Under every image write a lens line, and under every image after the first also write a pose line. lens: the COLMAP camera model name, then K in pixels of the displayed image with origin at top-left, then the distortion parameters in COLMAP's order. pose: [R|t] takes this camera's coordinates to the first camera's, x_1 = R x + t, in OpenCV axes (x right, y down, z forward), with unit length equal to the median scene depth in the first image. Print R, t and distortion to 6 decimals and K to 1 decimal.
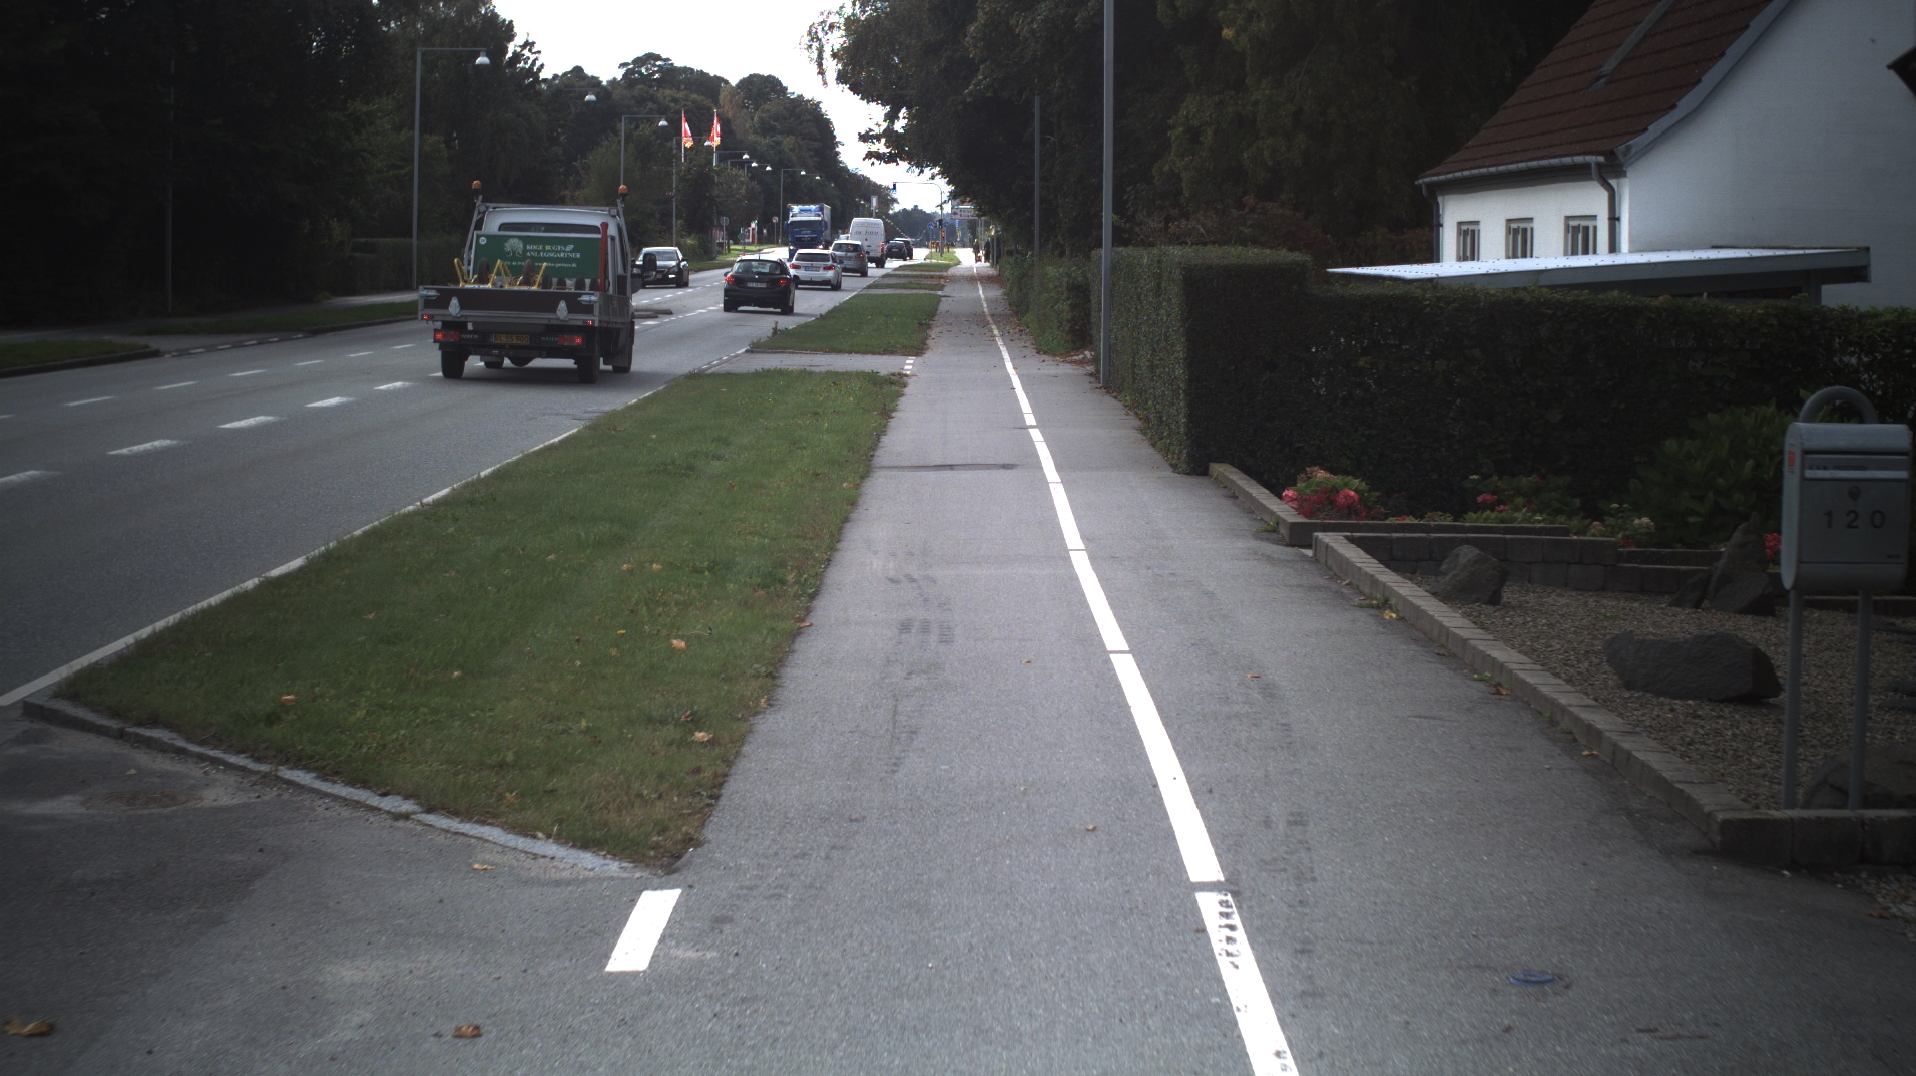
lens RADIAL K [[6876.1, 0, 958.0], [0, 6876.1, 538.0], [0, 0, 1]] dist [-0.122206, -0.289114]
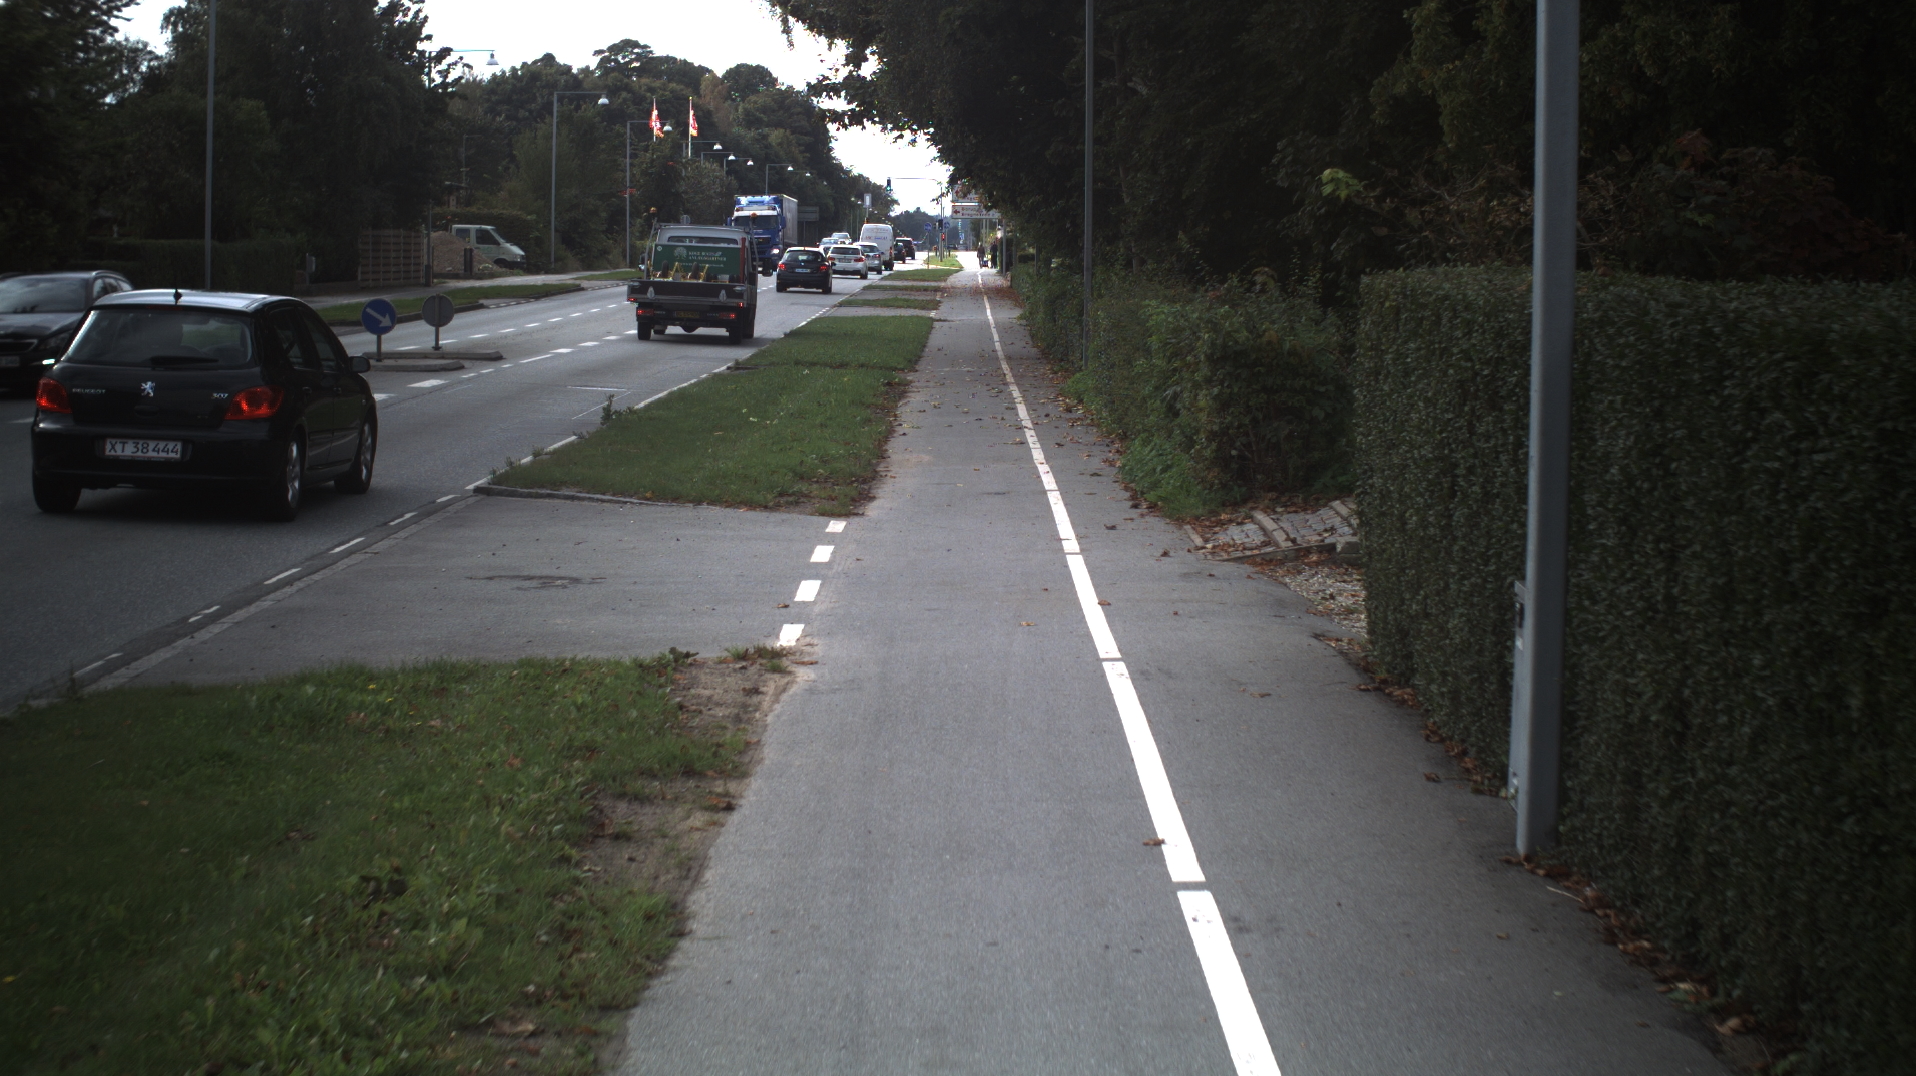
lens RADIAL K [[4362.8, 0, 1072.2], [0, 4362.8, 540.7], [0, 0, 1]] dist [-0.183552, 0.363500]
pose [[0.999693, 0.001161, 0.024741, 0.000677], [-0.001773, 0.999692, 0.024753, -0.021588], [-0.024705, -0.024790, 0.999387, 0.499728]]
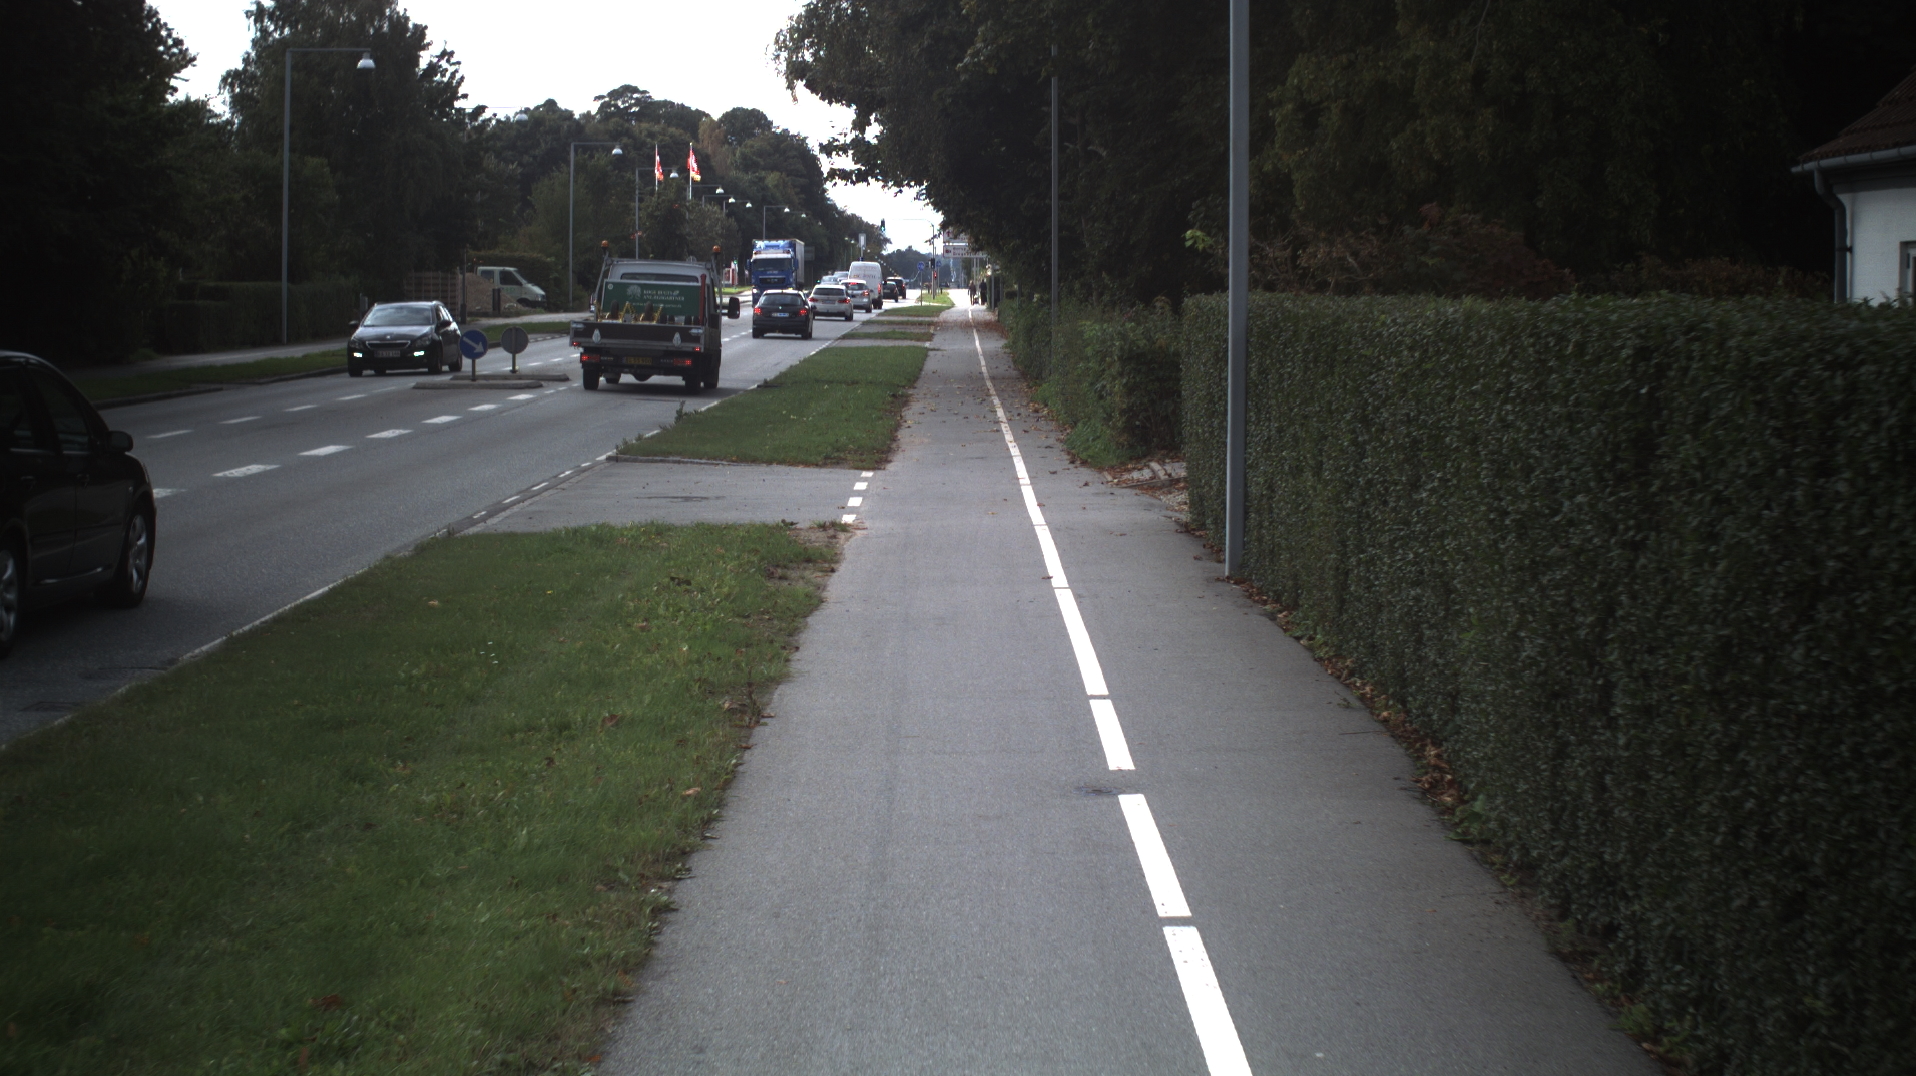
lens RADIAL K [[4968.1, 0, 958.0], [0, 4968.1, 538.0], [0, 0, 1]] dist [-0.078708, -0.608590]
pose [[0.999989, -0.004772, -0.000222, 0.000961], [0.004774, 0.999953, 0.008394, -0.016398], [0.000182, -0.008395, 0.999965, 0.379180]]
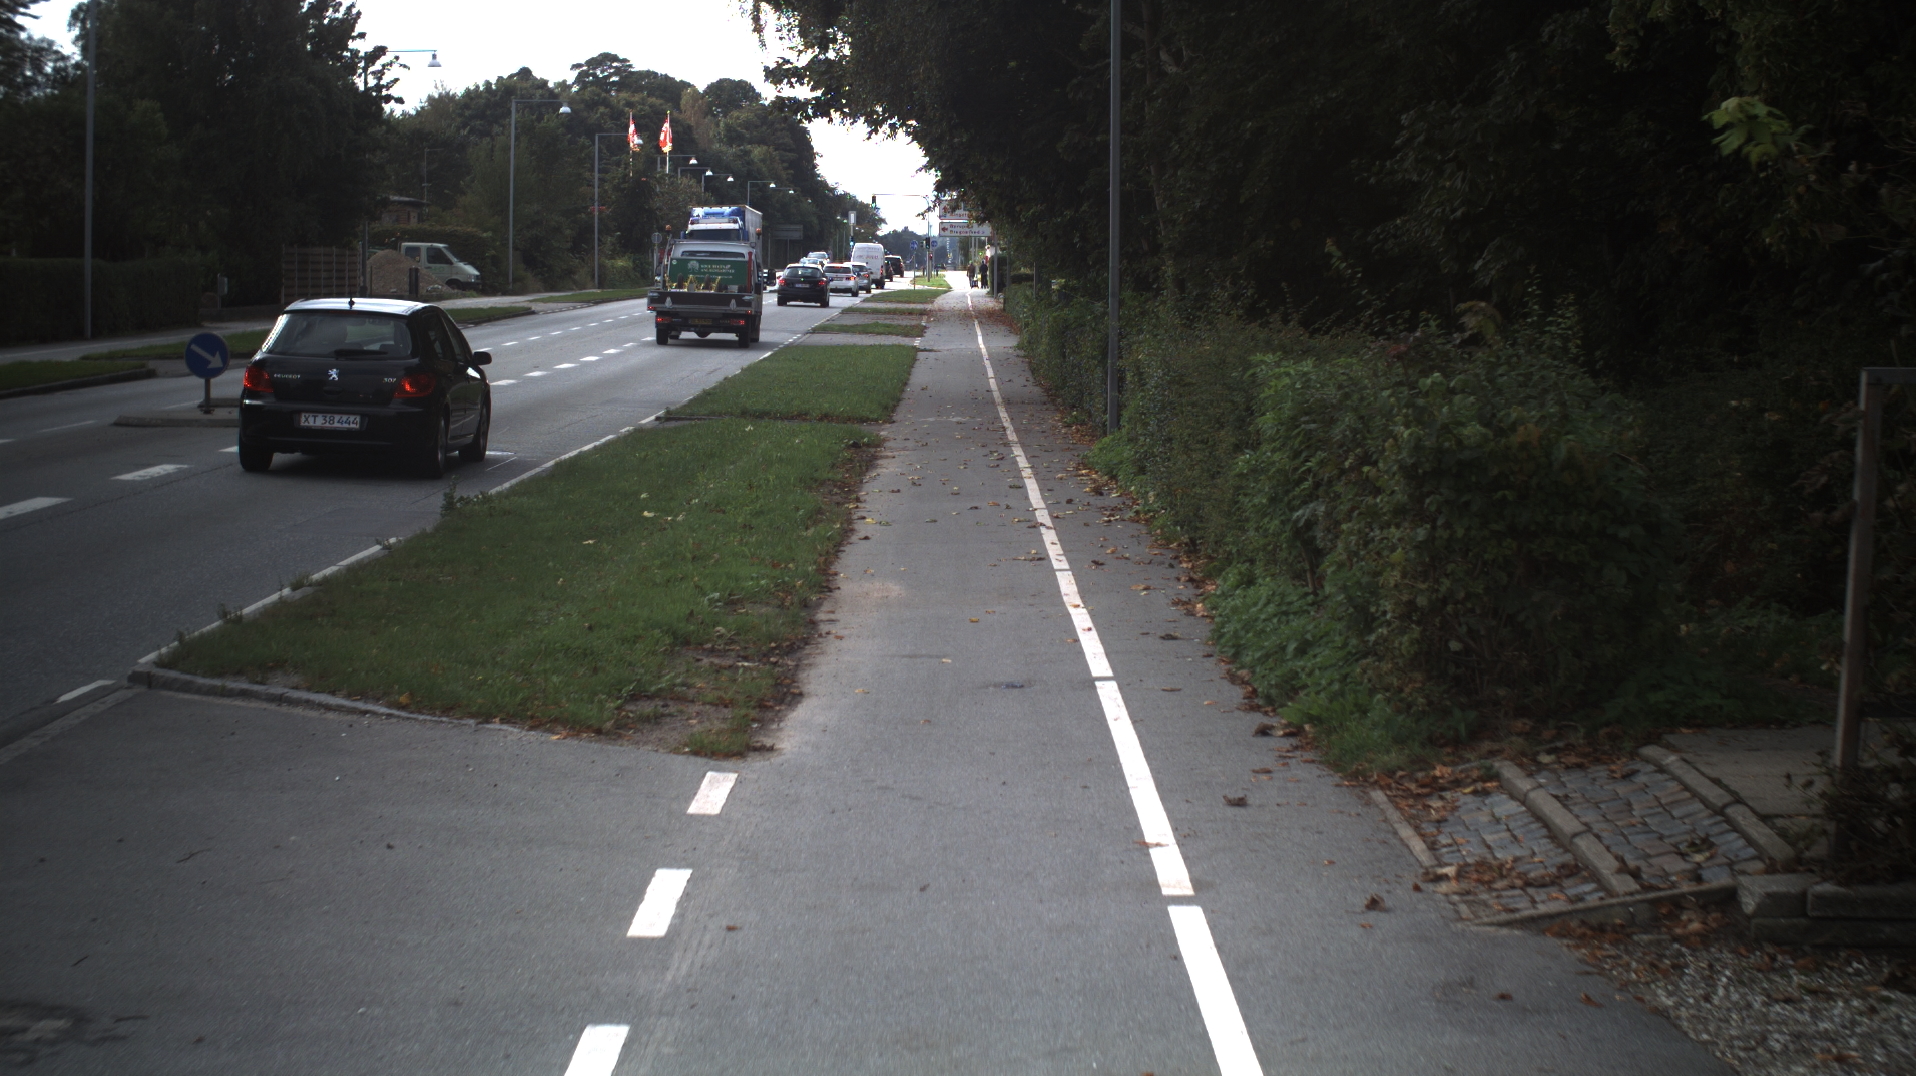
lens RADIAL K [[3886.0, 0, 1126.0], [0, 3886.0, 538.4], [0, 0, 1]] dist [-0.175064, 0.171068]
pose [[0.999004, 0.000073, 0.044617, 0.000639], [-0.001295, 0.999625, 0.027368, -0.025557], [-0.044598, -0.027398, 0.998629, 0.593571]]
